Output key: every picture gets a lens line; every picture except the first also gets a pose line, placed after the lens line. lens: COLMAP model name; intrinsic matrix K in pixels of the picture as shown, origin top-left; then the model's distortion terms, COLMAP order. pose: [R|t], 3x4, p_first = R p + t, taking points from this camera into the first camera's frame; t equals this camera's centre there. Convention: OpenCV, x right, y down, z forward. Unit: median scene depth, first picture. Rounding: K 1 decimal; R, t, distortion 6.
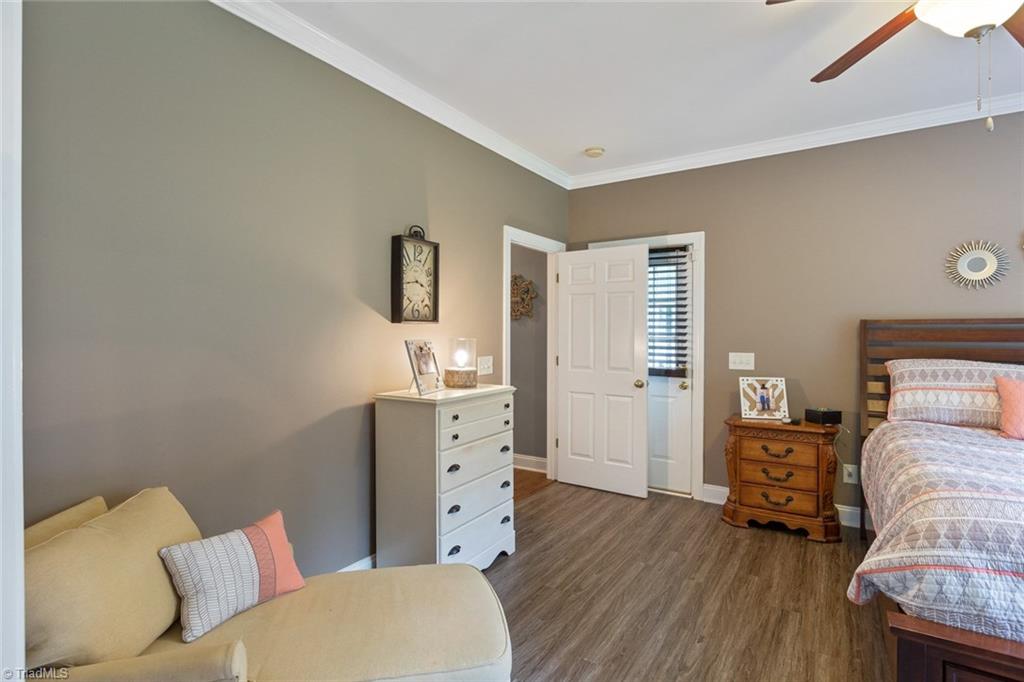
lens RADIAL K [[503.9, 0, 503.1], [0, 503.9, 336.4], [0, 0, 1]] dist [-0.003974, 0.000802]
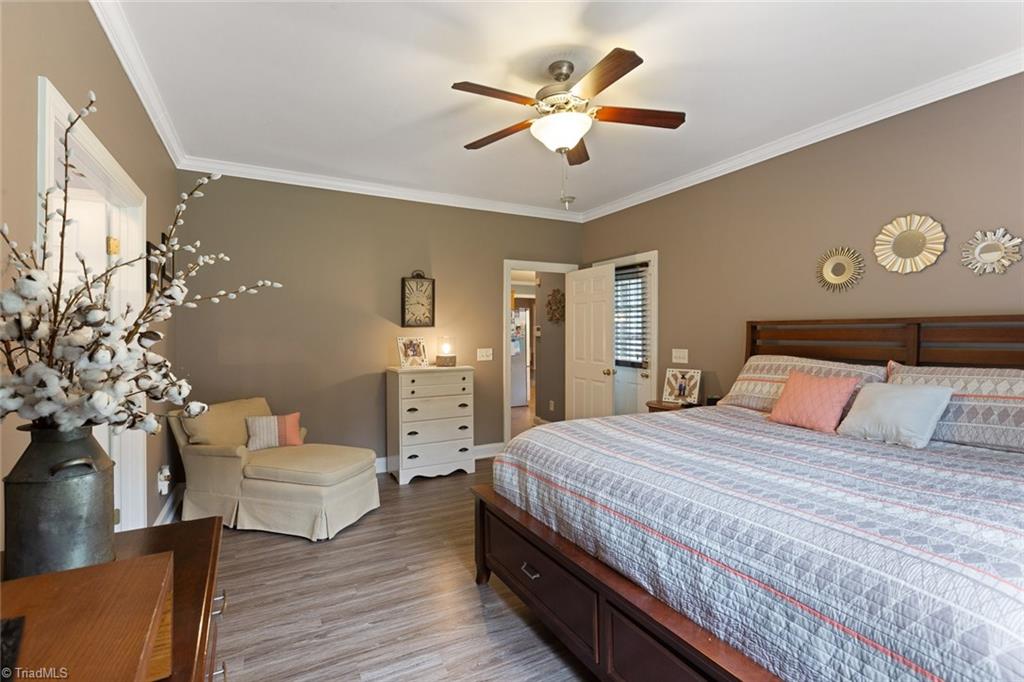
lens RADIAL K [[461.5, 0, 505.0], [0, 461.5, 334.2], [0, 0, 1]] dist [-0.003551, 0.000969]
pose [[0.877233, -0.000199, -0.480064, 0.720291], [-0.000970, 0.999997, -0.002187, -0.000534], [0.480063, 0.002385, 0.877231, -0.196313]]
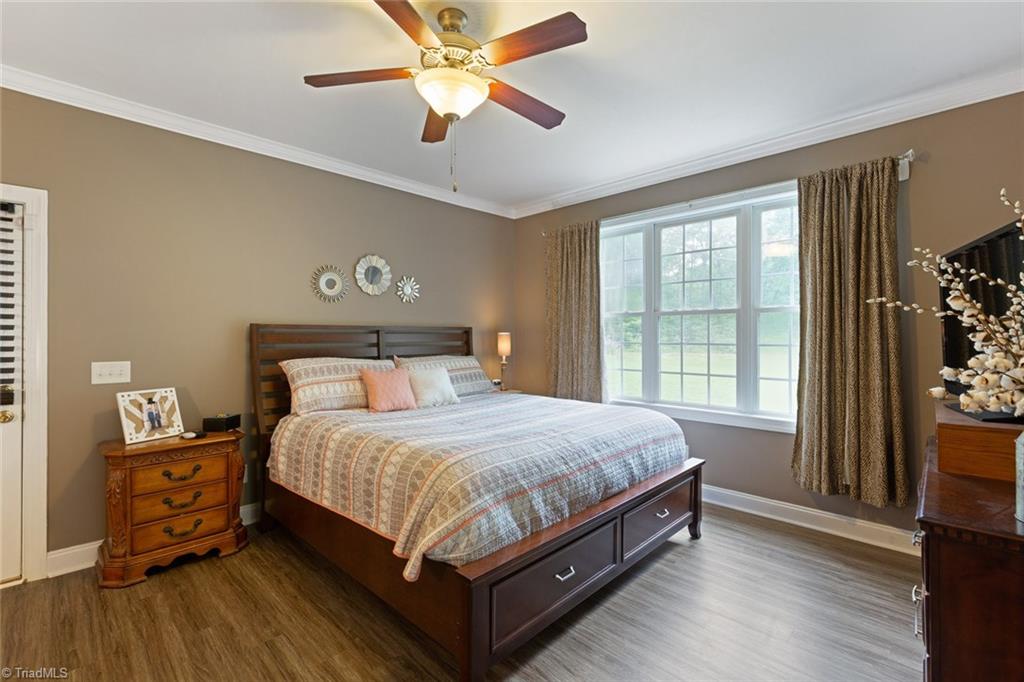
lens RADIAL K [[461.5, 0, 510.7], [0, 461.5, 335.4], [0, 0, 1]] dist [-0.003551, 0.000969]
pose [[0.191892, 0.001542, 0.981415, -0.122723], [0.007273, 0.999969, -0.002993, -0.002002], [-0.981389, 0.007712, 0.191875, 0.288524]]
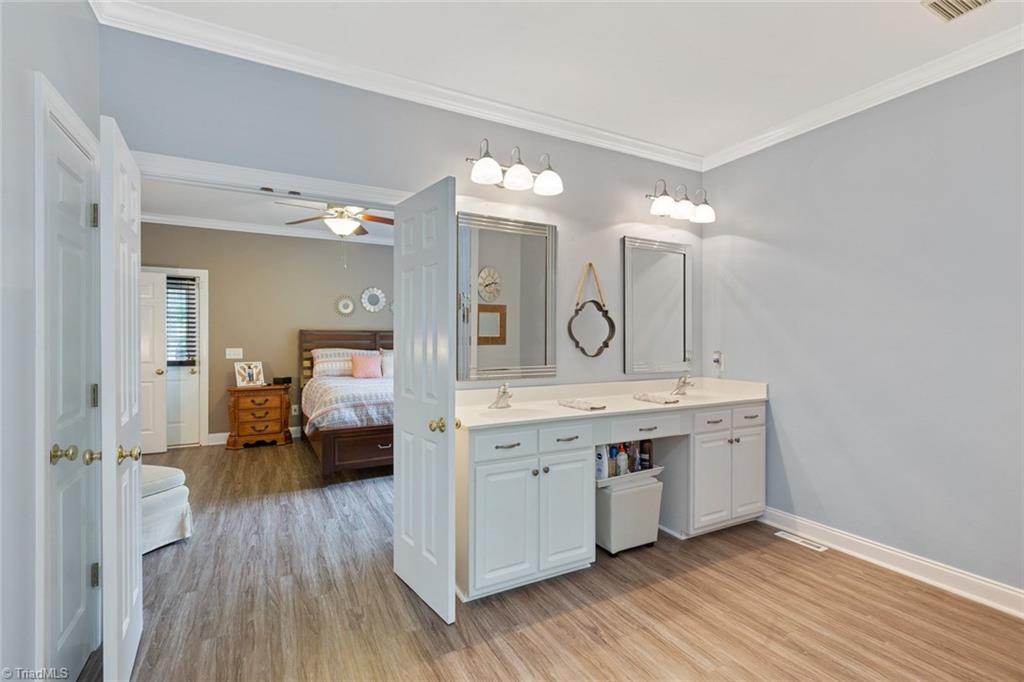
lens RADIAL K [[461.5, 0, 510.6], [0, 461.5, 343.7], [0, 0, 1]] dist [-0.003551, 0.000969]
pose [[0.469657, -0.007245, 0.882819, -0.481652], [0.005036, 0.999972, 0.005528, 0.015520], [-0.882835, 0.001850, 0.469680, -0.559304]]
